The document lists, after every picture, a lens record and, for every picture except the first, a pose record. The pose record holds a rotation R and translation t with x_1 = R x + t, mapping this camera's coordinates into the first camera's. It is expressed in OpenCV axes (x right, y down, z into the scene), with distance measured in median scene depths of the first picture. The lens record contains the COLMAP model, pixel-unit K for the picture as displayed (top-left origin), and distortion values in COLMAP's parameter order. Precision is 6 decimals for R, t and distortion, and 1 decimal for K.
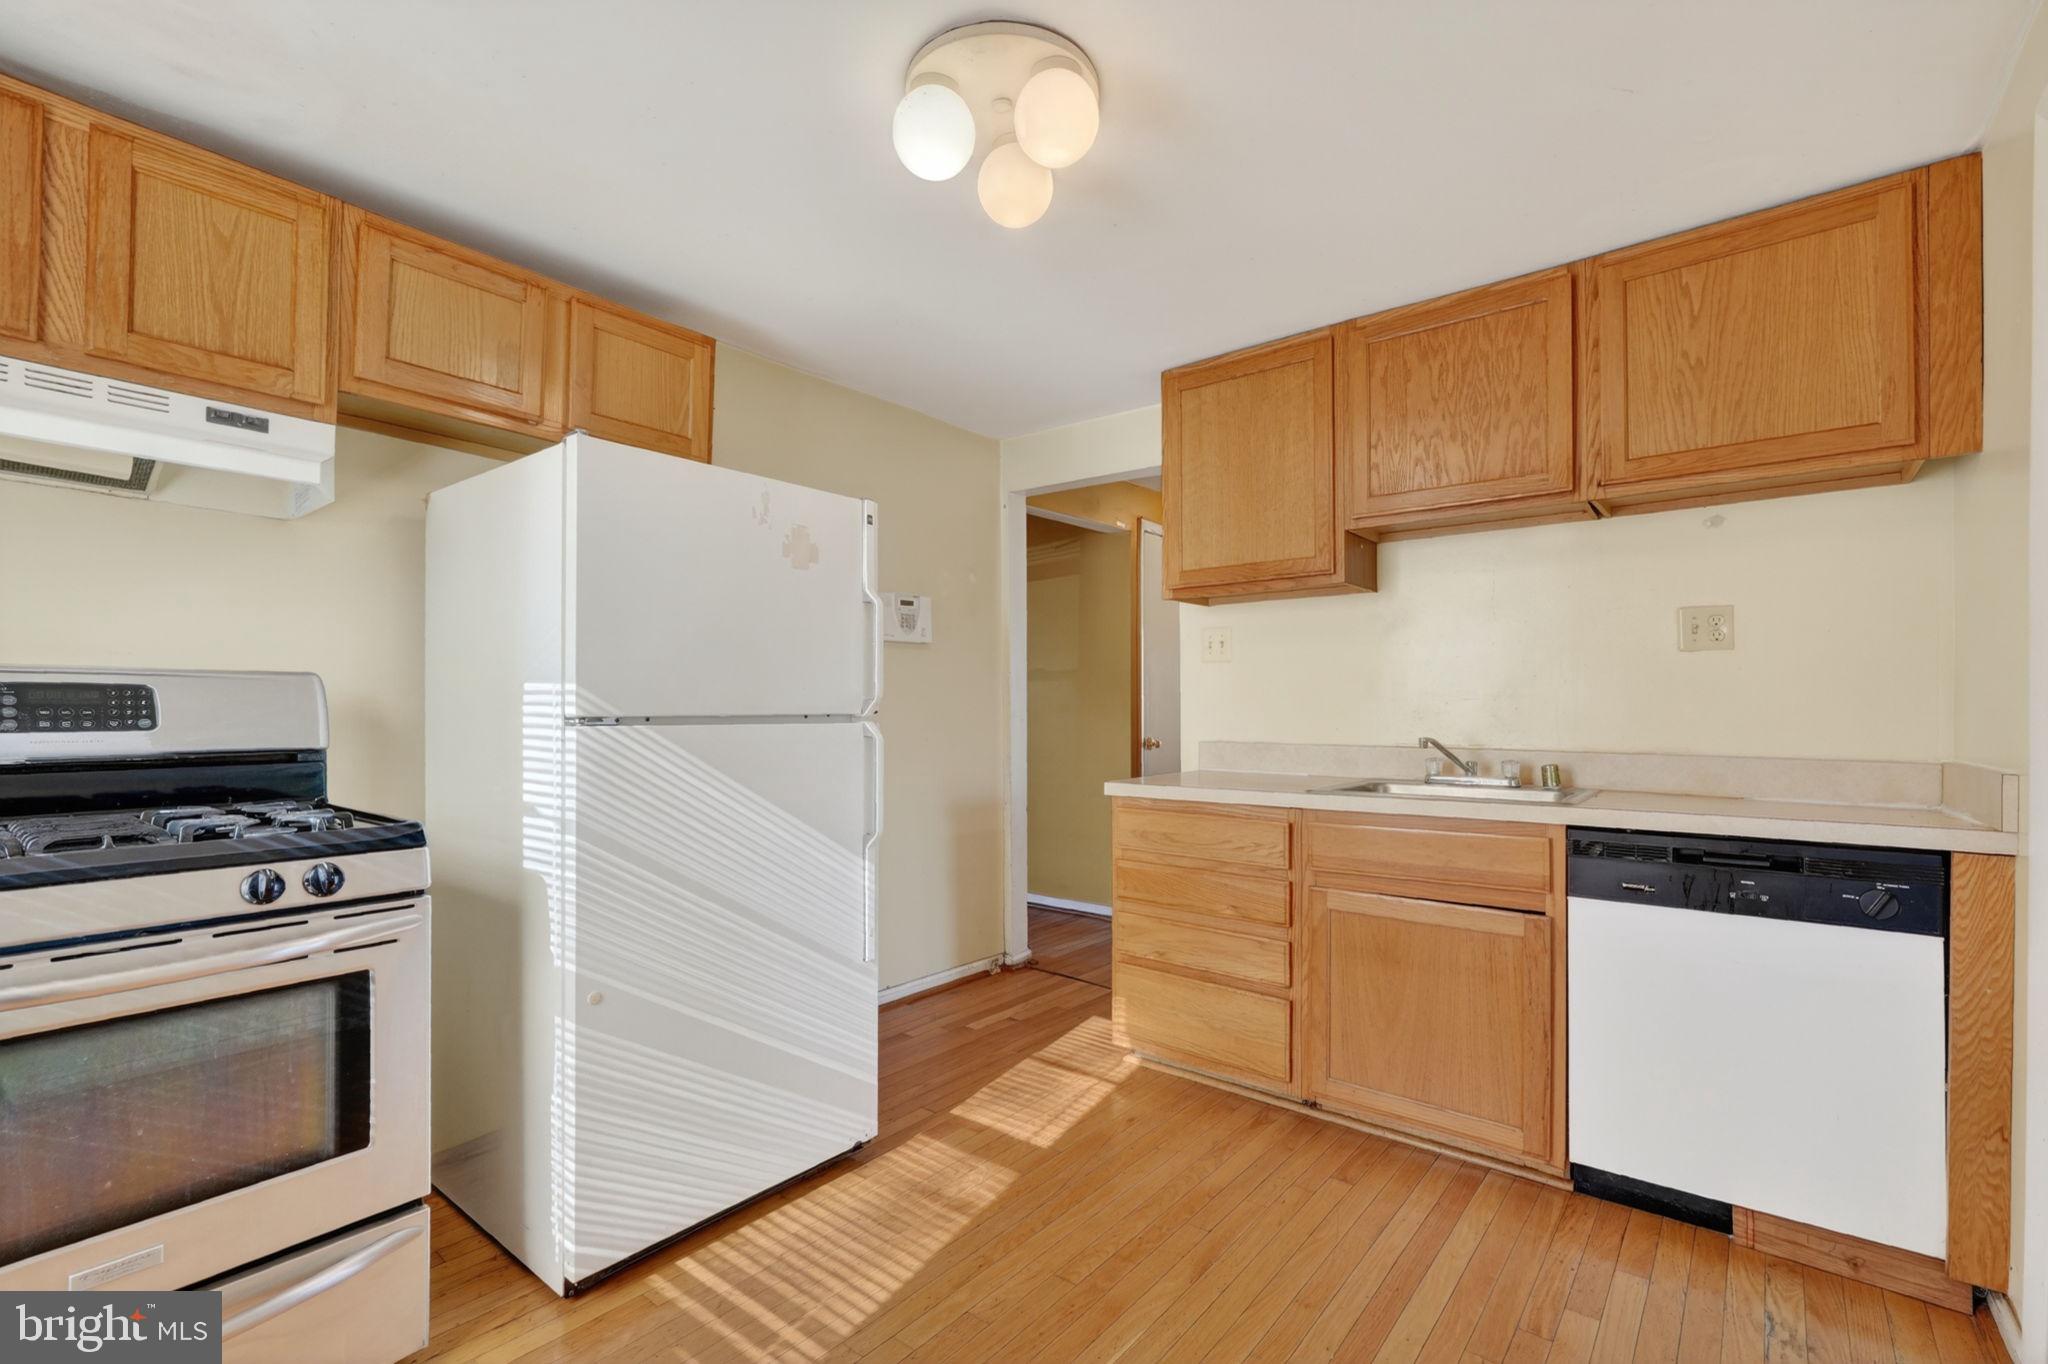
lens RADIAL K [[900.8, 0, 1026.8], [0, 900.8, 702.1], [0, 0, 1]] dist [-0.006380, 0.005299]
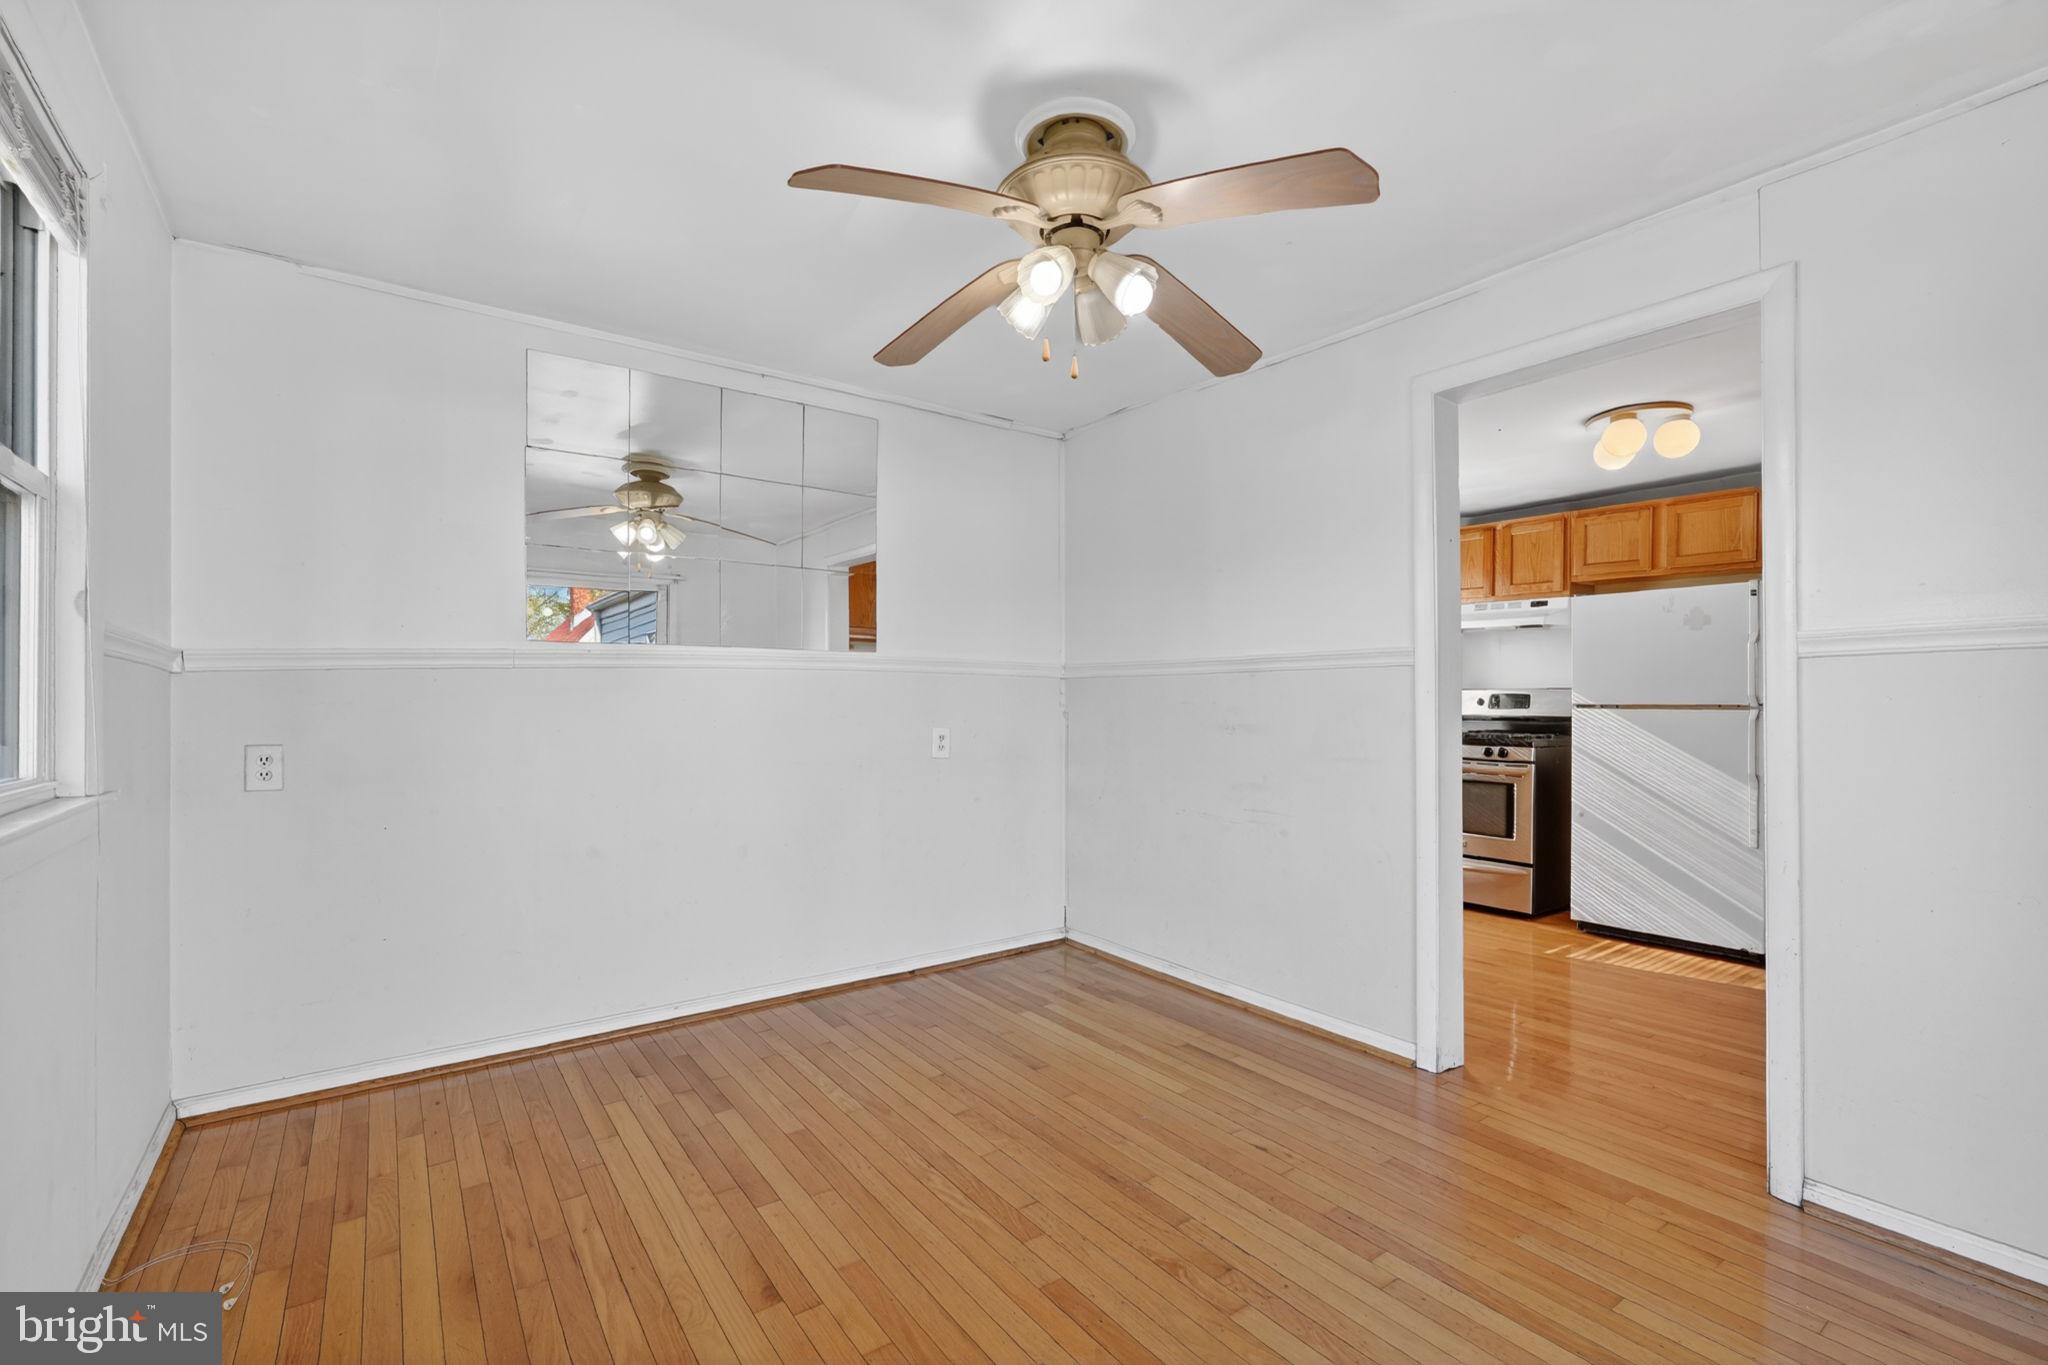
lens RADIAL K [[900.8, 0, 1032.1], [0, 900.8, 701.0], [0, 0, 1]] dist [-0.006380, 0.005299]
pose [[-0.243676, -0.000673, -0.969856, 2.001772], [0.001376, 0.999999, -0.001040, 0.005669], [0.969856, -0.001588, -0.243675, 0.088521]]
